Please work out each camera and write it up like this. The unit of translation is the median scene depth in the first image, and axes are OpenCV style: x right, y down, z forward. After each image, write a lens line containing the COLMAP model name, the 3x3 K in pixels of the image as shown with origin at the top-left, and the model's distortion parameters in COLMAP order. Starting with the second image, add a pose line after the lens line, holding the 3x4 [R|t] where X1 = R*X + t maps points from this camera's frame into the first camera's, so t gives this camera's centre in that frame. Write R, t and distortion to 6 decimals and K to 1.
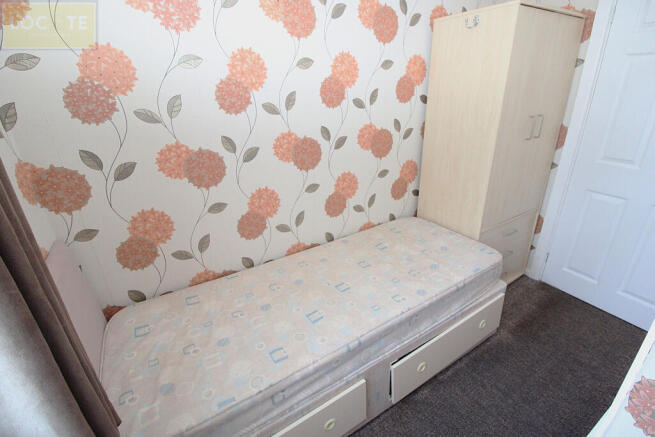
lens RADIAL K [[292.4, 0, 327.5], [0, 292.4, 218.5], [0, 0, 1]] dist [-0.000291, -0.000064]
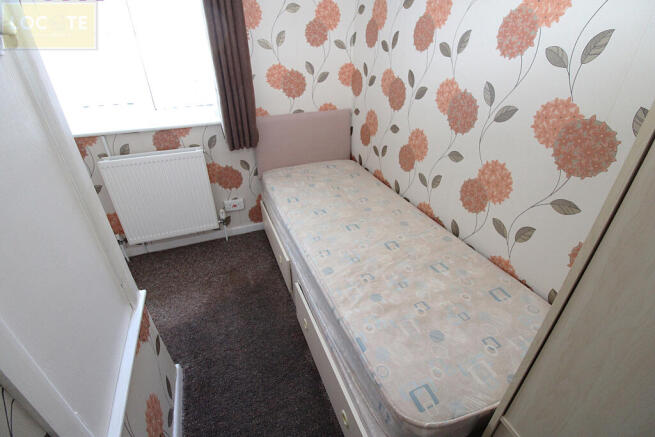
lens RADIAL K [[301.6, 0, 330.1], [0, 301.6, 214.6], [0, 0, 1]] dist [0.002997, -0.012119]
pose [[-0.161561, 0.533277, -0.830370, 0.981901], [-0.382253, 0.741923, 0.550848, -0.388131], [0.909825, 0.406407, 0.083981, 0.829681]]
